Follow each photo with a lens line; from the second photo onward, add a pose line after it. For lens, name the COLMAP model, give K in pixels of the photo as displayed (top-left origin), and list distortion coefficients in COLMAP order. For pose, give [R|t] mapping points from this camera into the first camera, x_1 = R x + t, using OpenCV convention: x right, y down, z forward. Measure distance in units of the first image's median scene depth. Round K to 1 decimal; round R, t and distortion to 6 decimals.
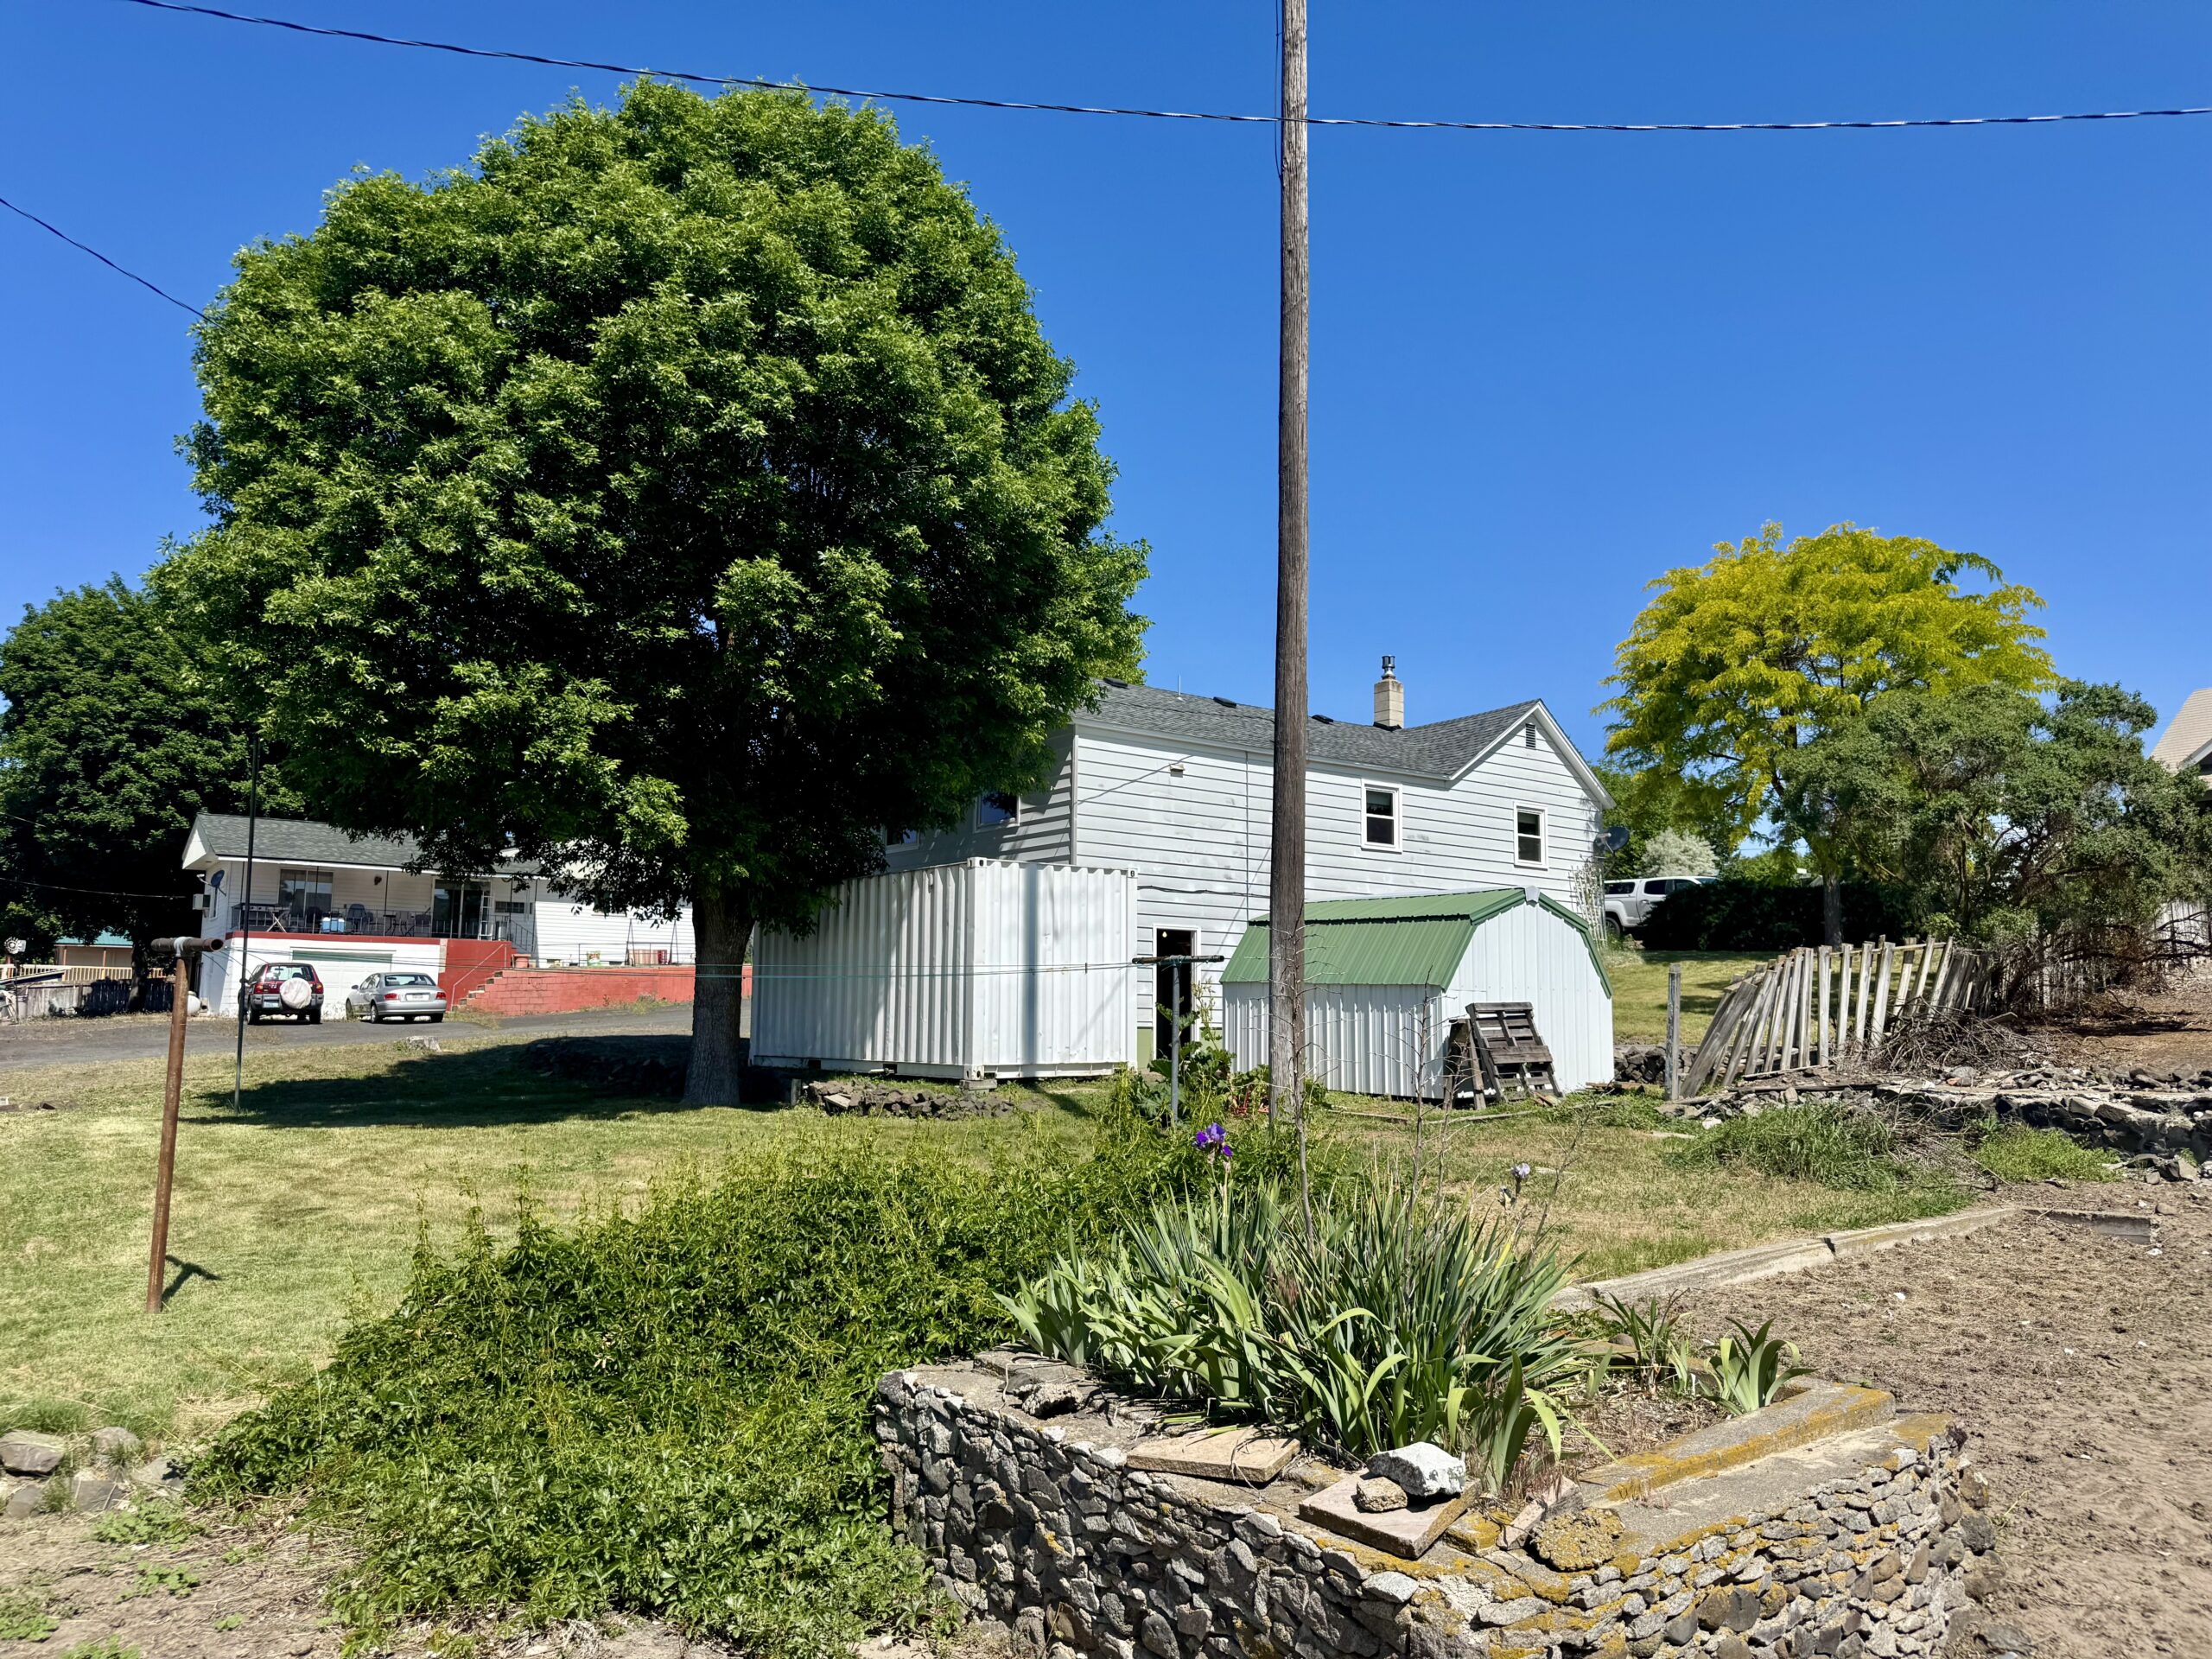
lens RADIAL K [[1552.5, 0, 1123.8], [0, 1552.5, 836.2], [0, 0, 1]] dist [0.078943, -0.095996]
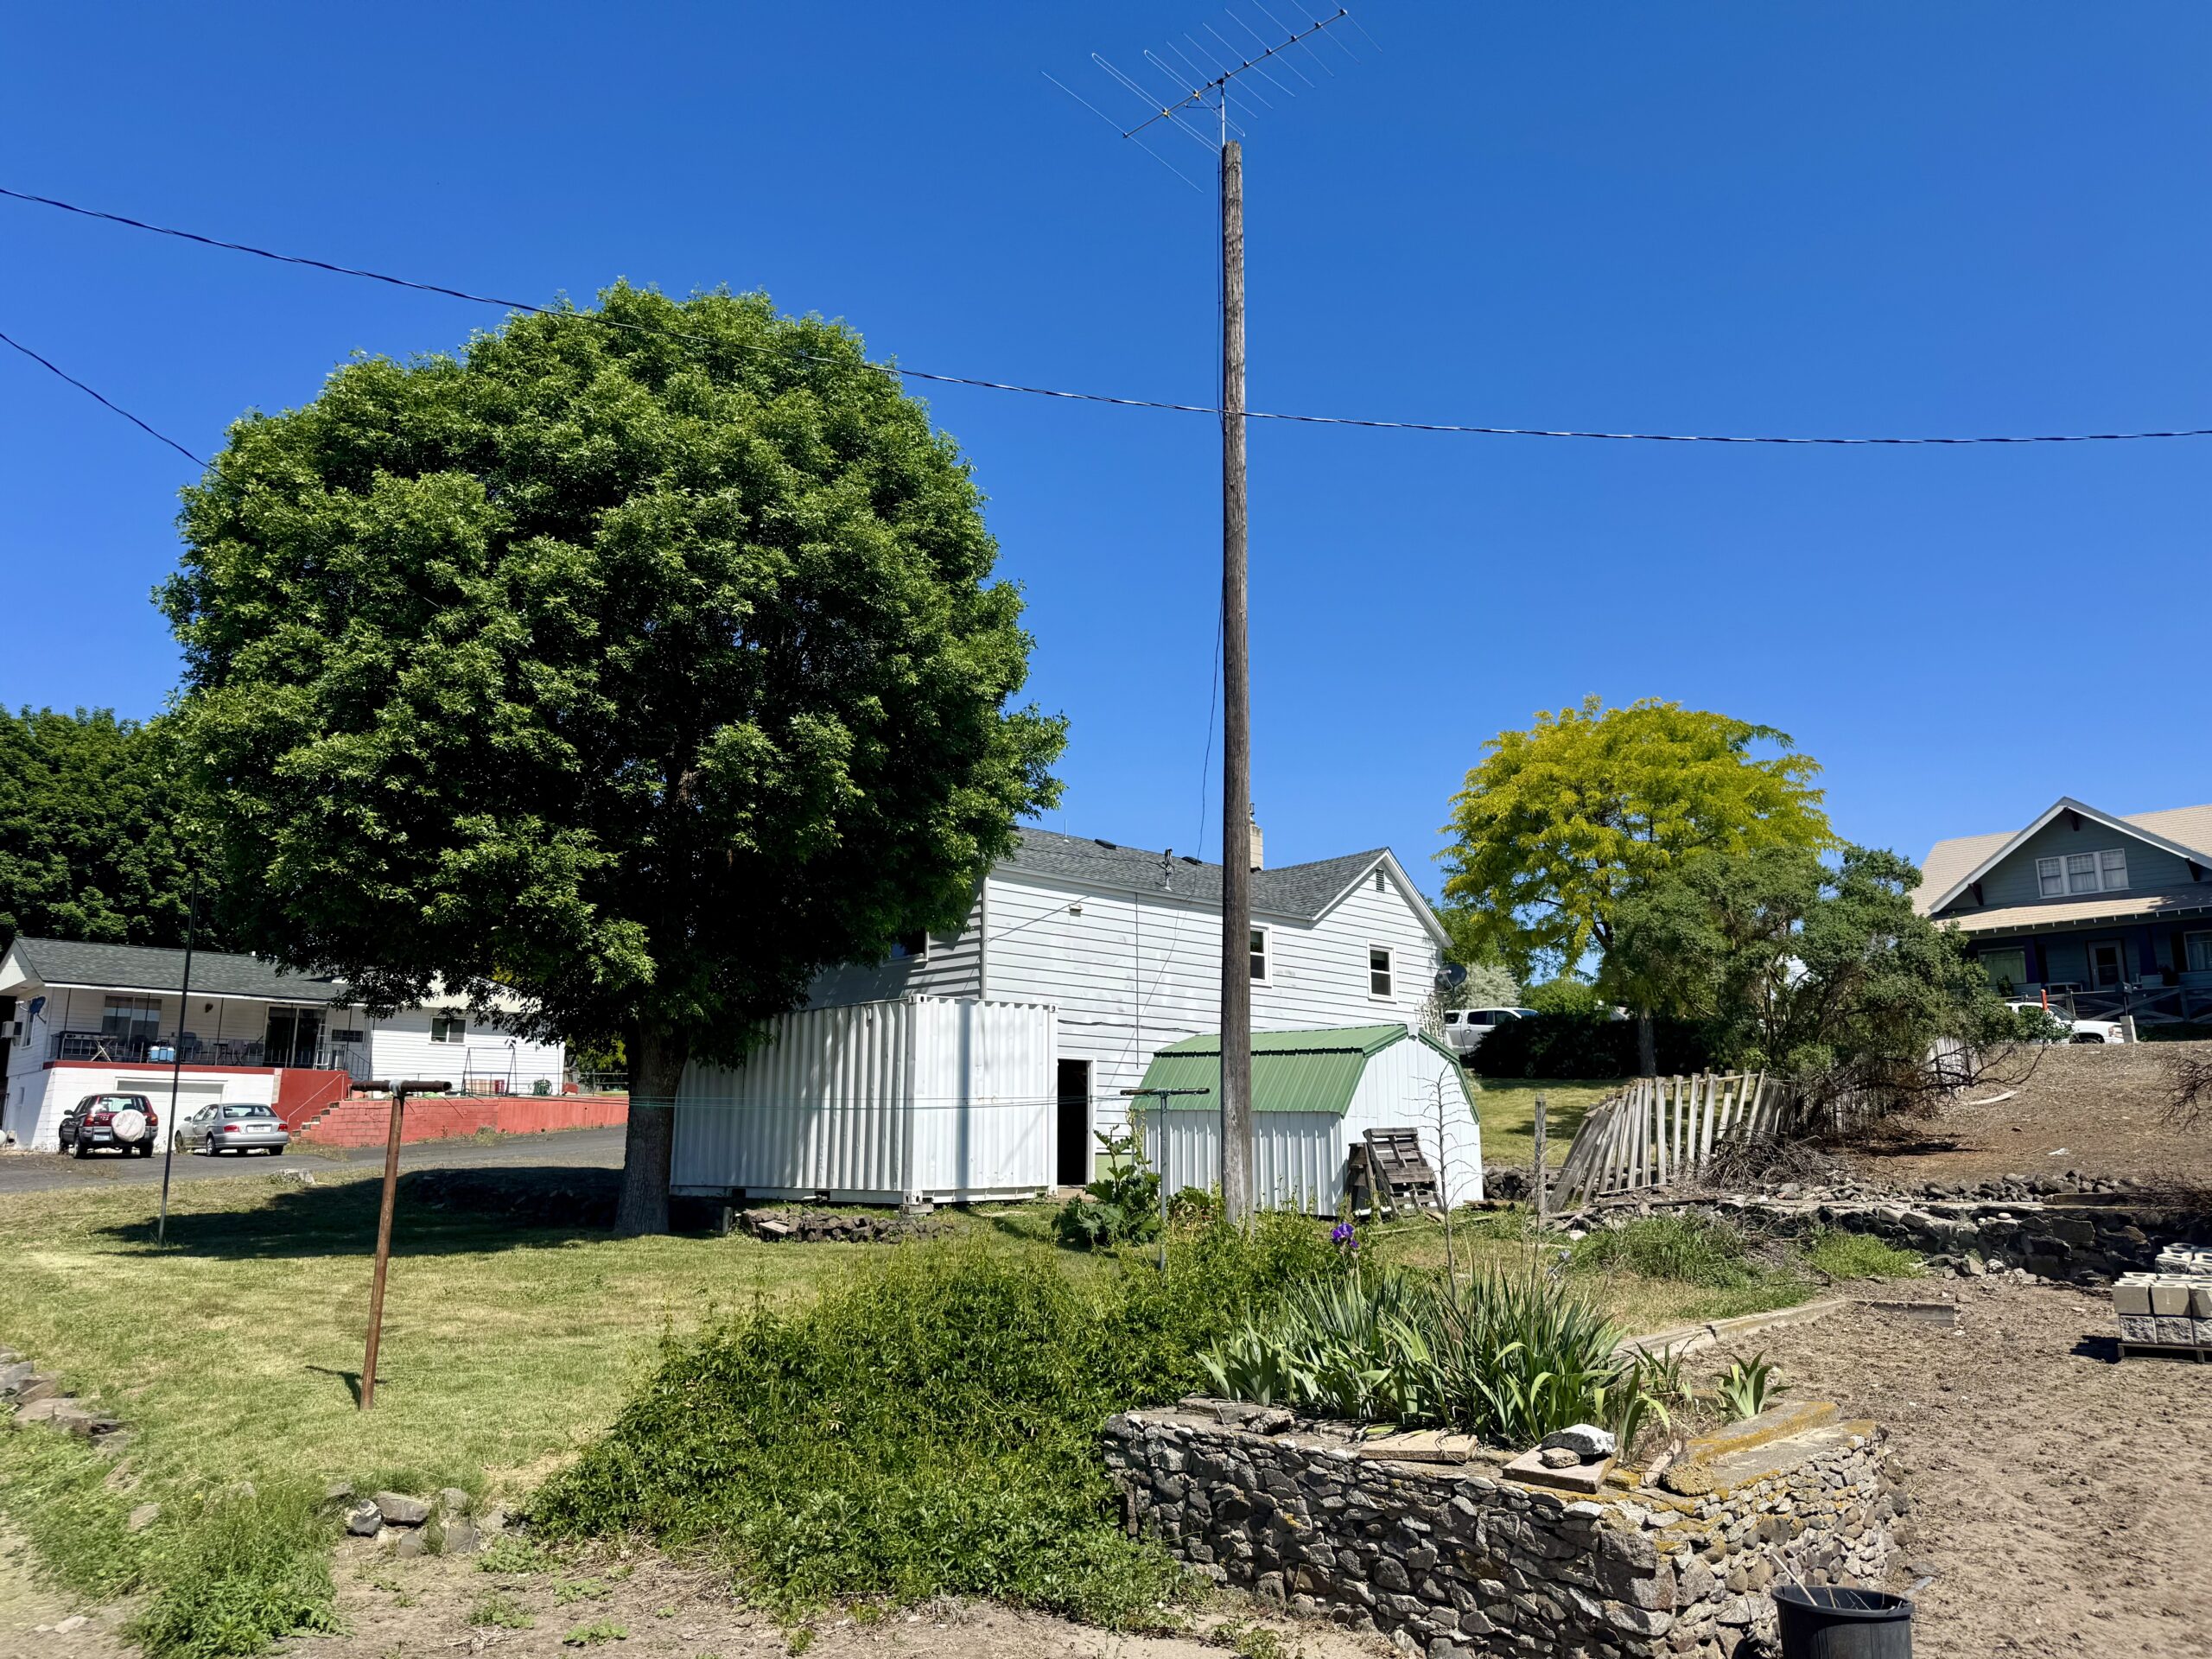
lens RADIAL K [[1552.5, 0, 1112.7], [0, 1552.5, 833.1], [0, 0, 1]] dist [0.078943, -0.095996]
pose [[0.993074, 0.016773, 0.116289, -0.092366], [-0.007346, 0.996685, -0.081028, -0.012523], [-0.117263, 0.079613, 0.989905, -0.104446]]
